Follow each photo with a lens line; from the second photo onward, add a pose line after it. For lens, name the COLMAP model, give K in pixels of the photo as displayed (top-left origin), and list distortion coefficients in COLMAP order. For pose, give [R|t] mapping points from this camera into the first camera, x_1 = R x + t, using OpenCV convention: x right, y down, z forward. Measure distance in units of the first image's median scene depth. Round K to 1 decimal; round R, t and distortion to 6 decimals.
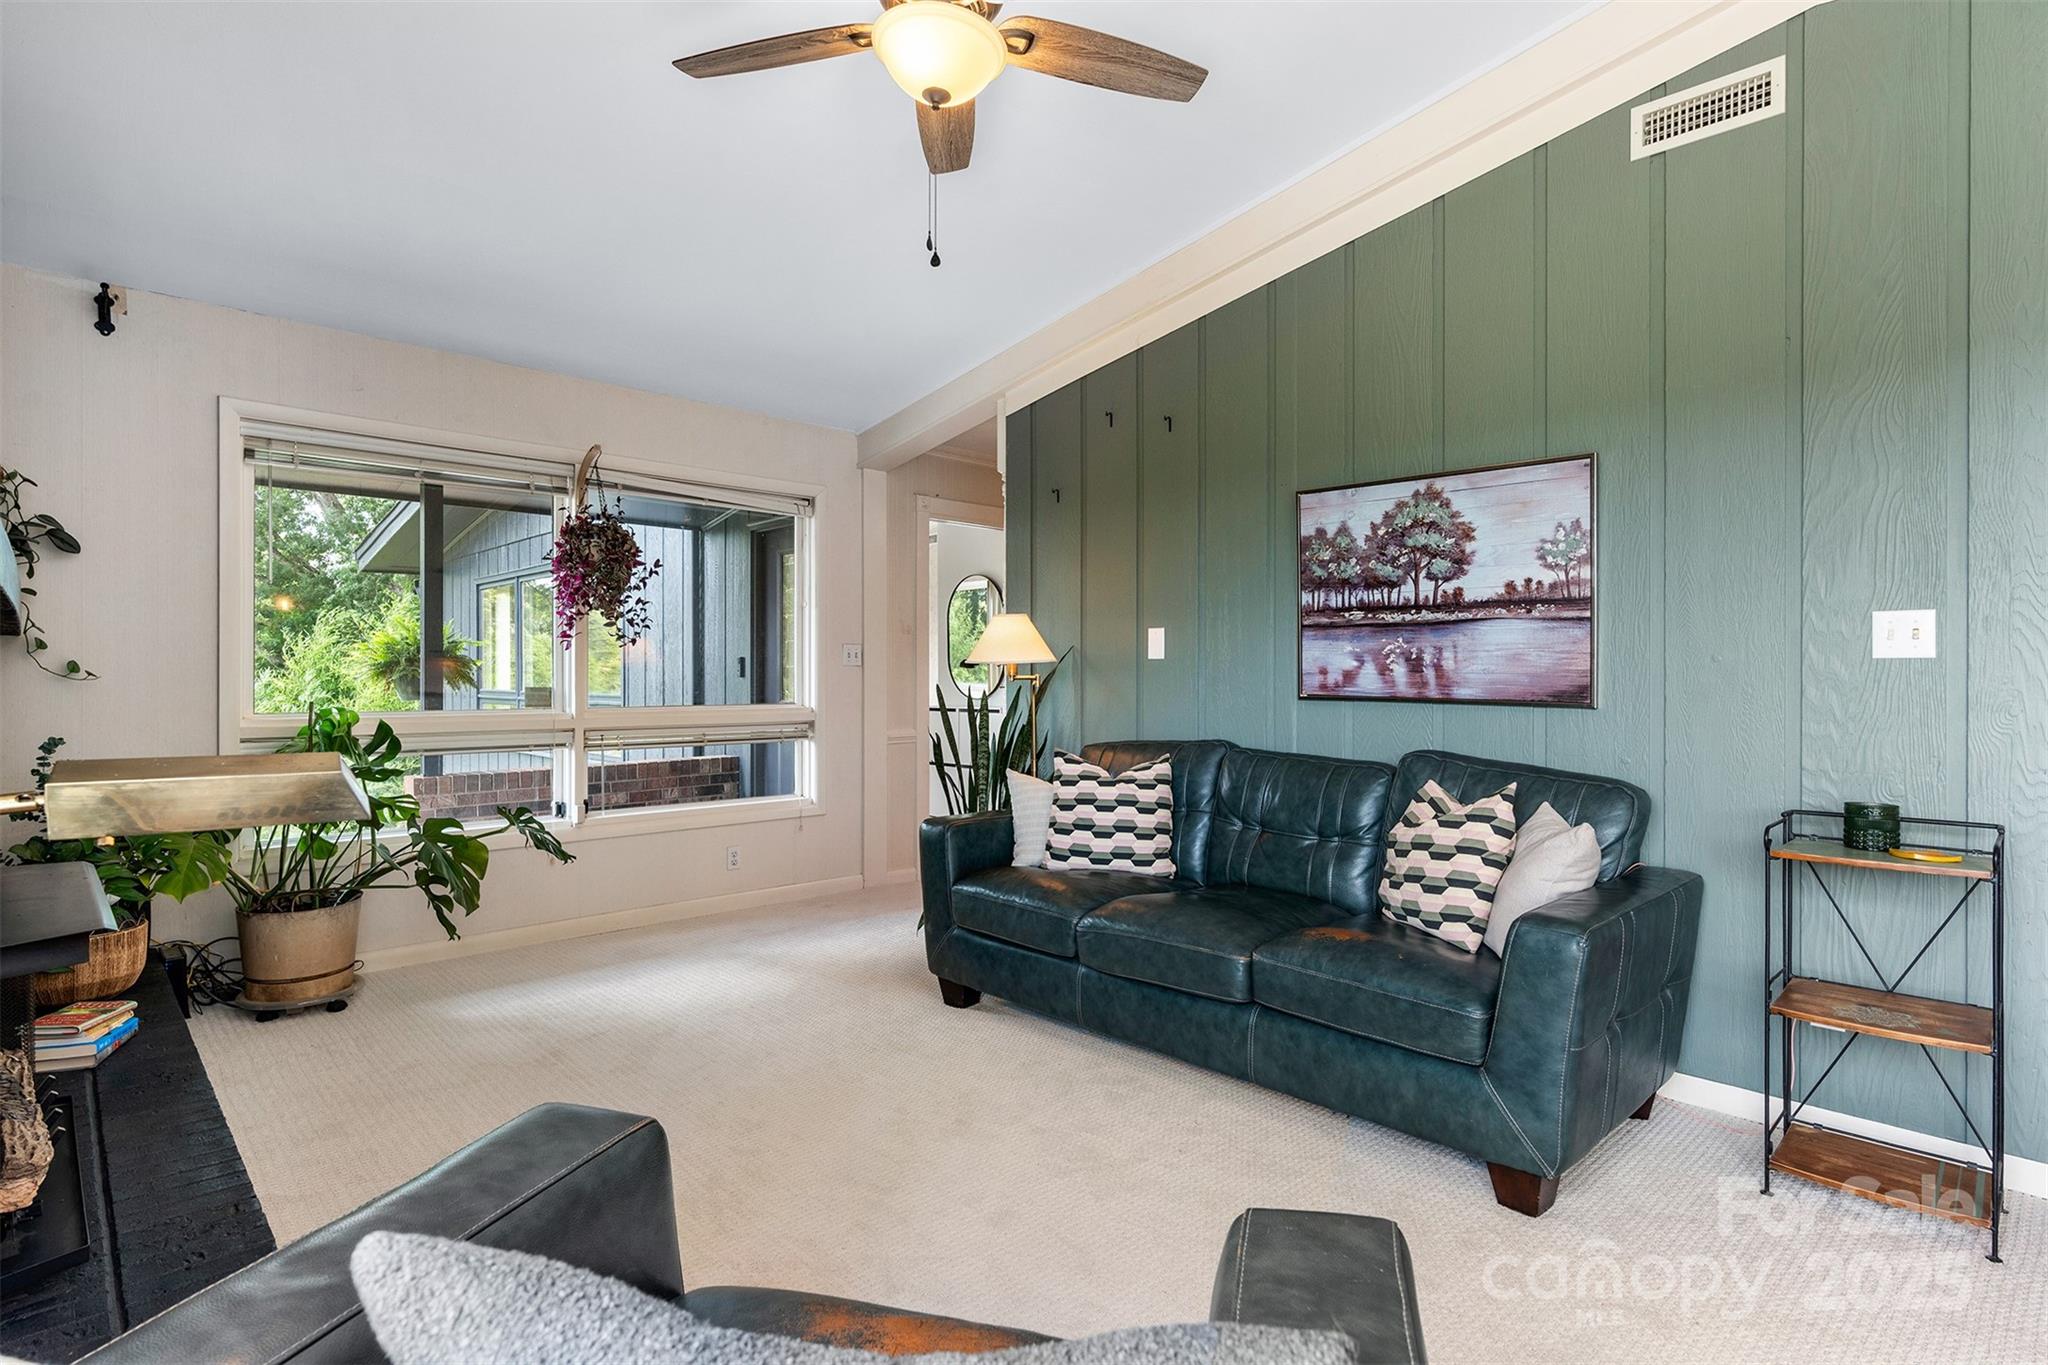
lens RADIAL K [[1038.3, 0, 1019.9], [0, 1038.3, 678.3], [0, 0, 1]] dist [-0.002404, -0.000499]
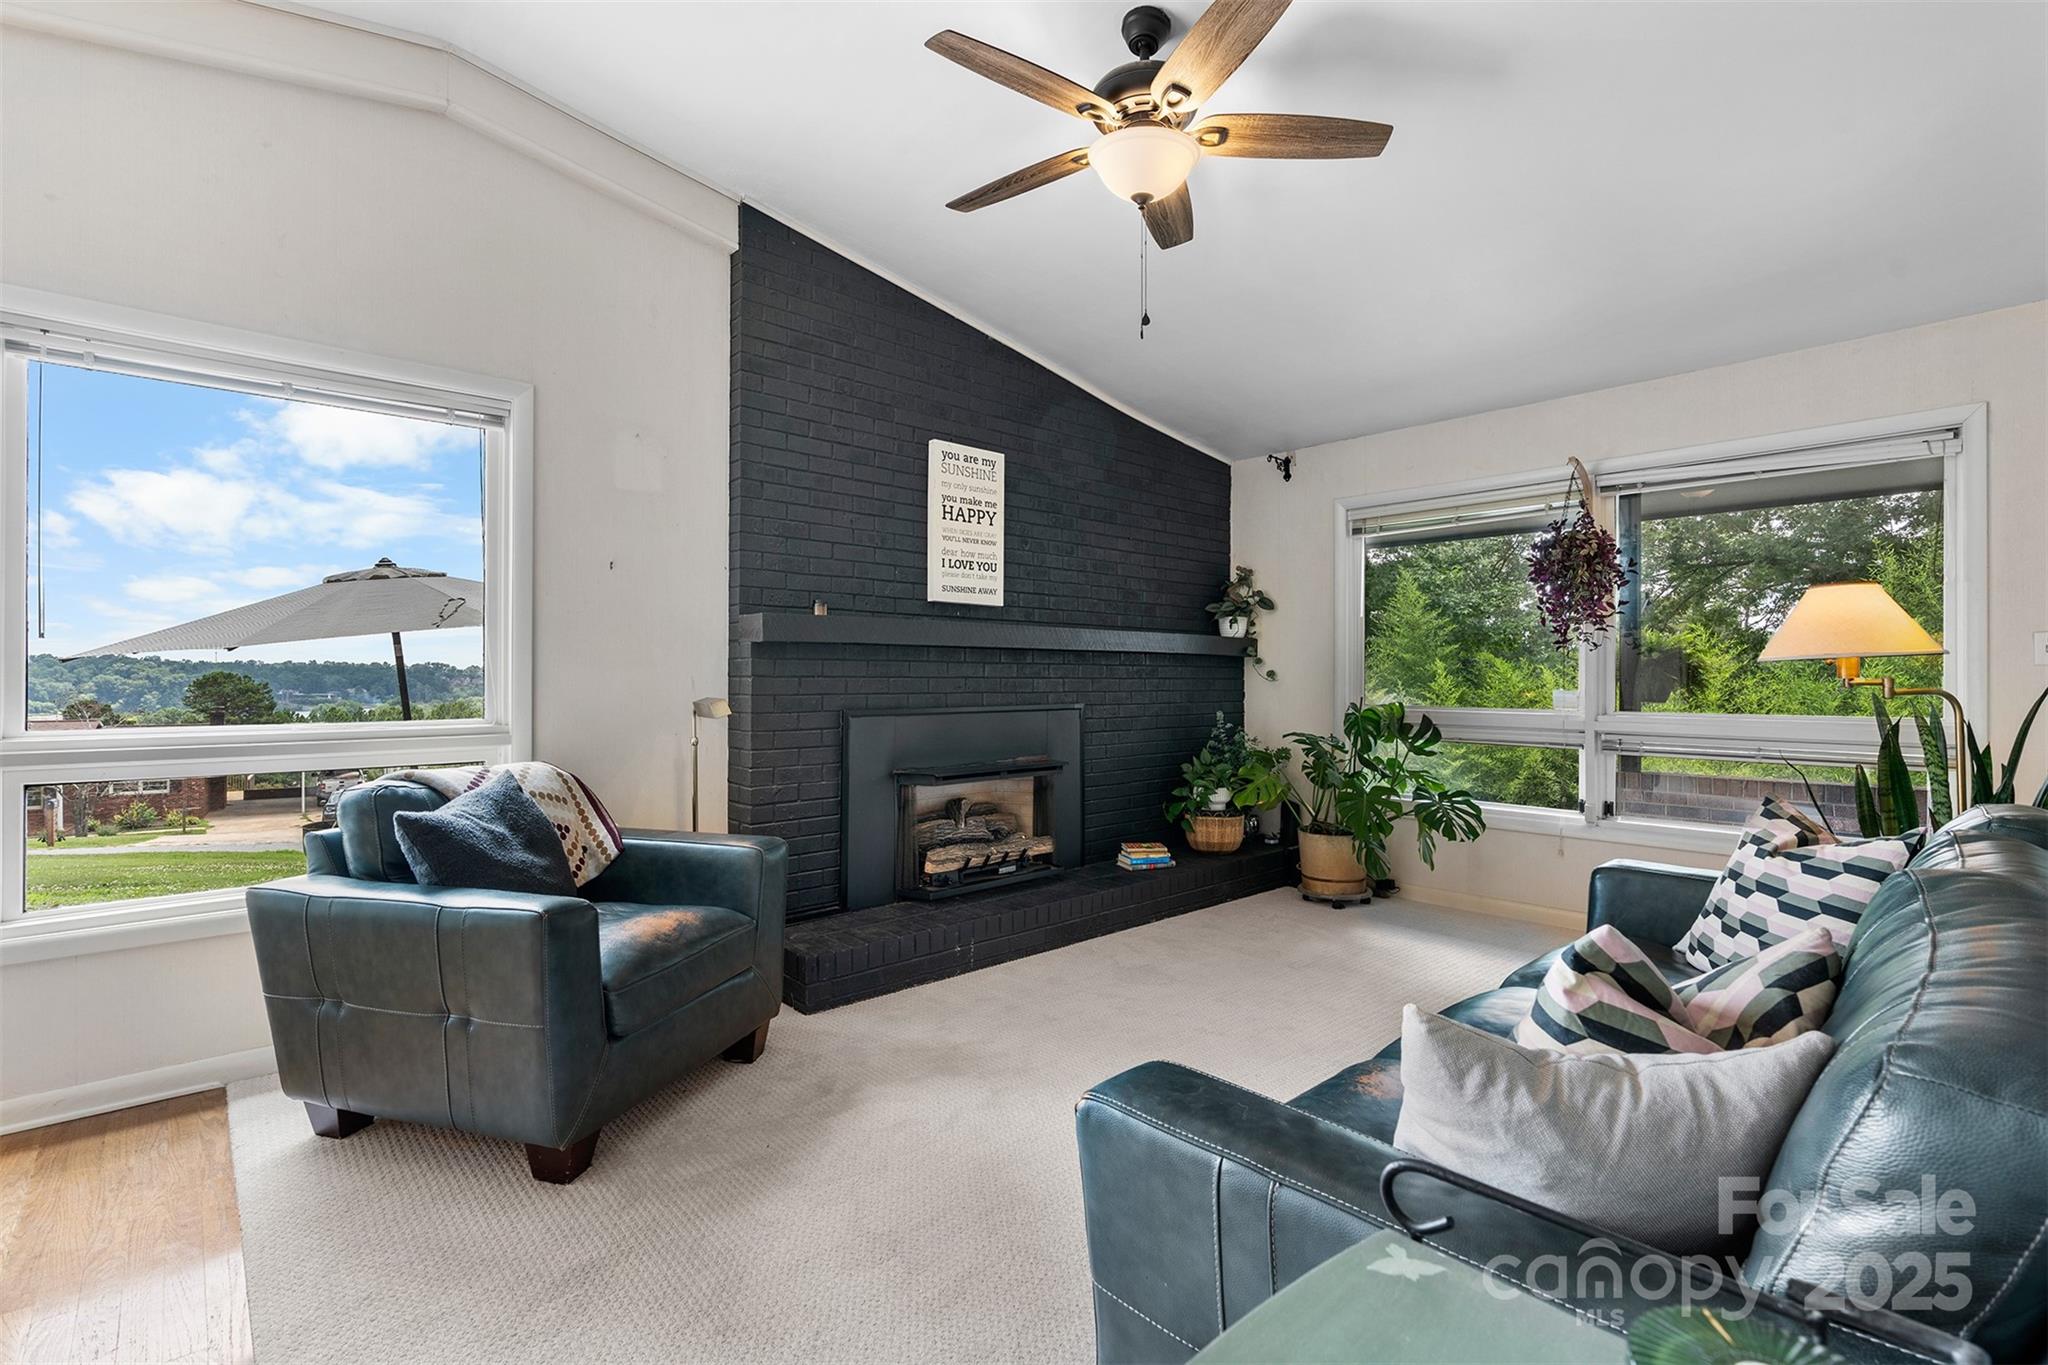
lens RADIAL K [[933.6, 0, 1020.2], [0, 933.6, 673.7], [0, 0, 1]] dist [0.001287, 0.000892]
pose [[-0.027025, -0.007058, -0.999610, 0.605700], [-0.007578, 0.999948, -0.006856, 0.002254], [0.999606, 0.007390, -0.027077, 0.534938]]
